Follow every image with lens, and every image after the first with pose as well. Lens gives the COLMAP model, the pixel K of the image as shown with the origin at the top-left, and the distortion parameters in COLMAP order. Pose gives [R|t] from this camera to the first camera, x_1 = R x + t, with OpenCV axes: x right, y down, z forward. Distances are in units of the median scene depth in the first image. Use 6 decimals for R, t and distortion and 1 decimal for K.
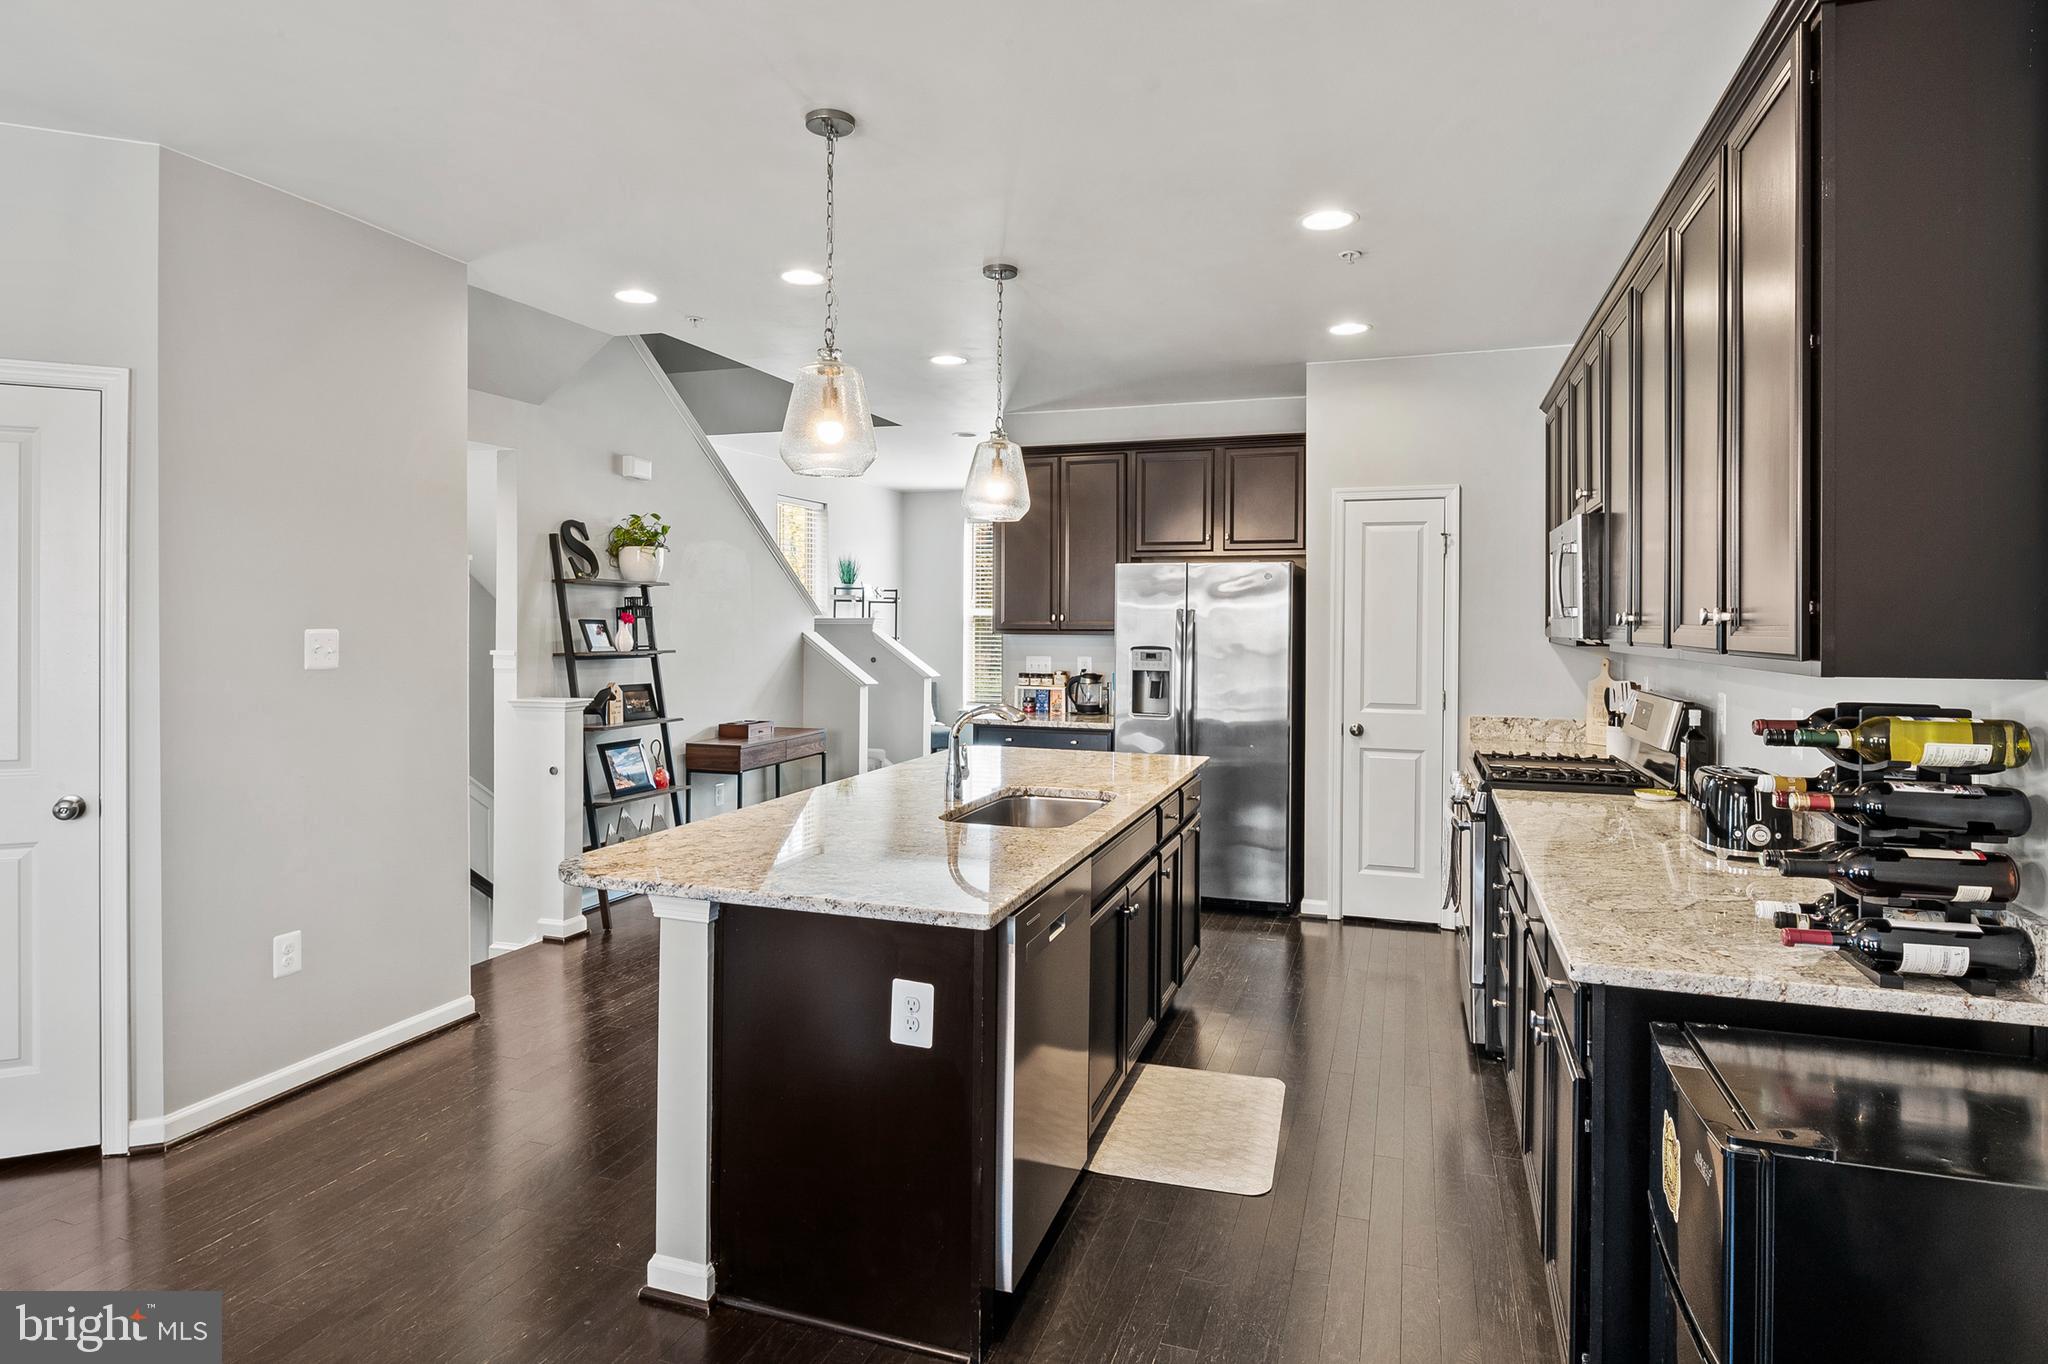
lens RADIAL K [[1138.7, 0, 983.7], [0, 1138.7, 623.1], [0, 0, 1]] dist [0.002421, -0.007229]
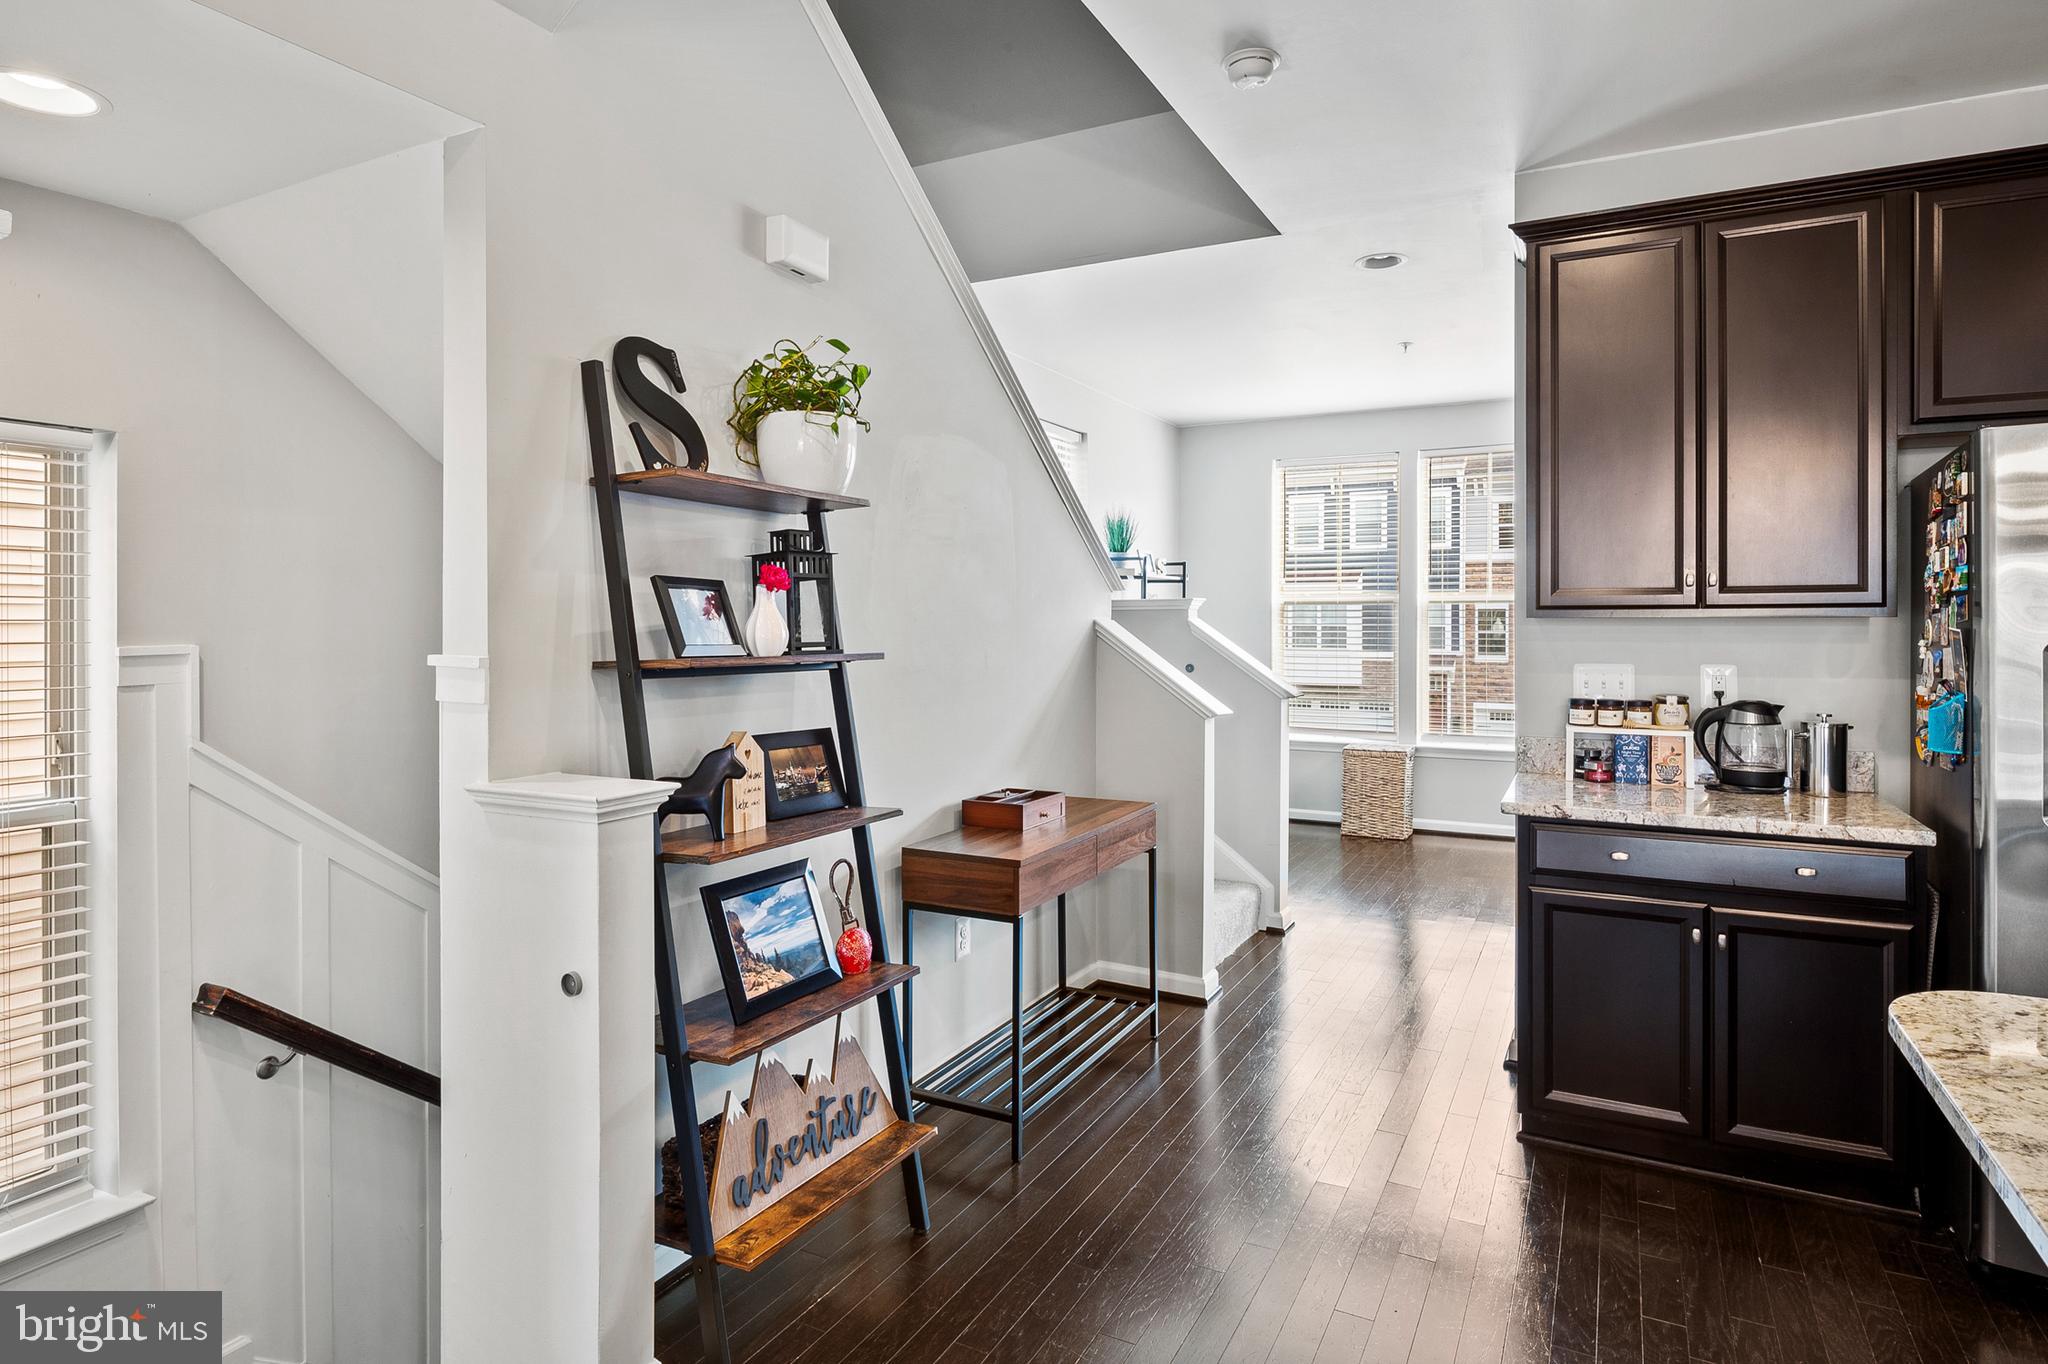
lens RADIAL K [[1138.7, 0, 1000.1], [0, 1138.7, 618.5], [0, 0, 1]] dist [0.002421, -0.007229]
pose [[0.990557, -0.005572, -0.136991, -0.170629], [0.004804, 0.999971, -0.005937, 0.013678], [0.137020, 0.005222, 0.990555, 0.587094]]
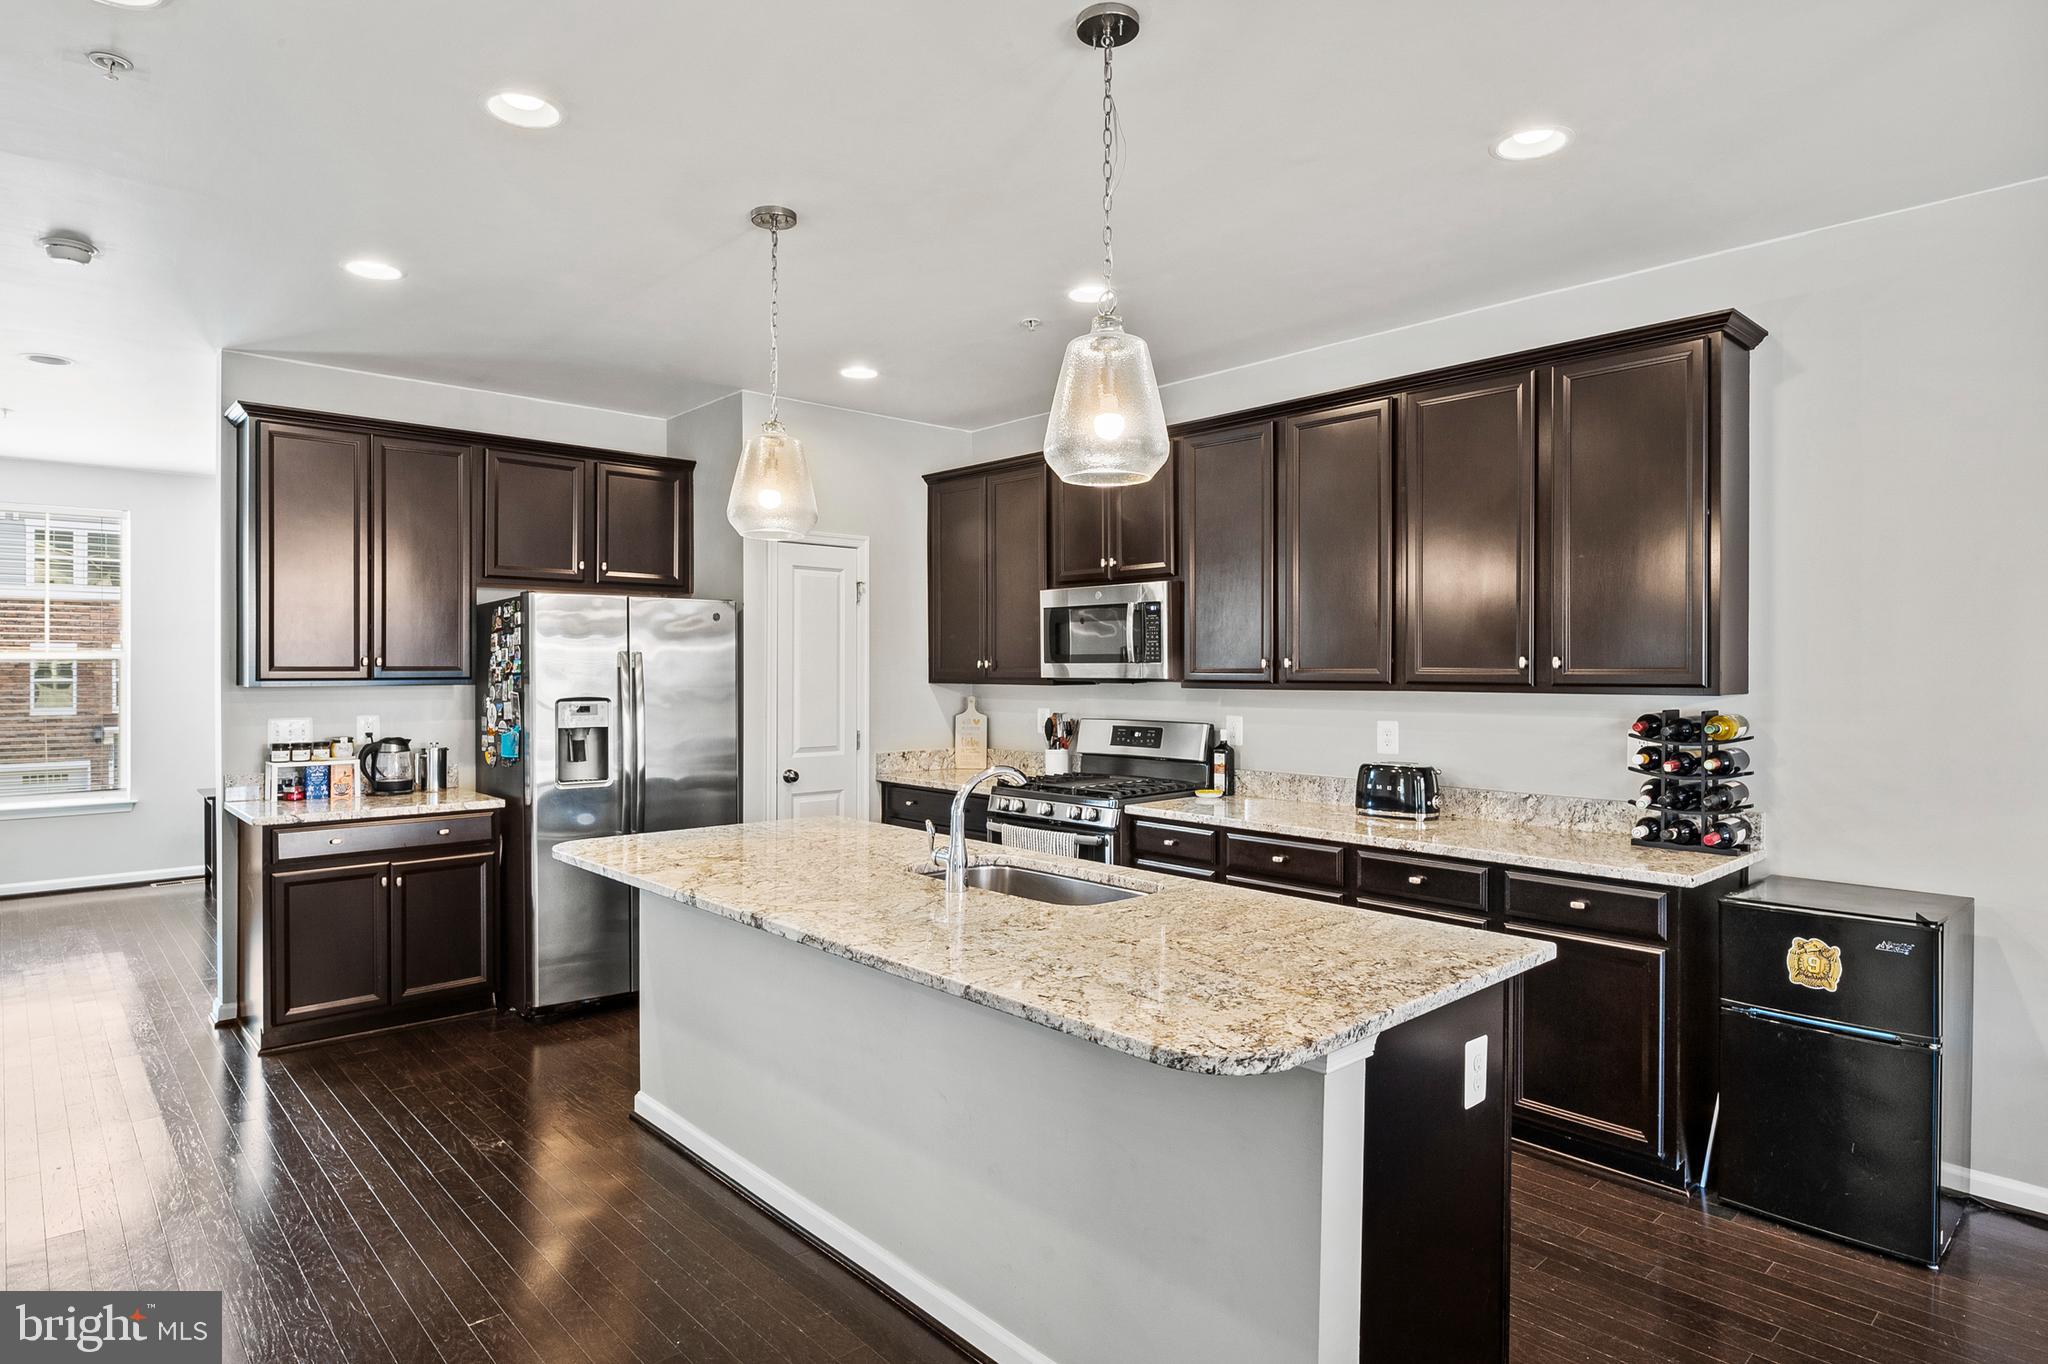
lens RADIAL K [[1138.7, 0, 1007.7], [0, 1138.7, 686.6], [0, 0, 1]] dist [0.002421, -0.007229]
pose [[0.468555, -0.018234, 0.883246, -0.432749], [0.005178, 0.999826, 0.017894, -0.000145], [-0.883419, -0.003811, 0.468568, 0.358935]]
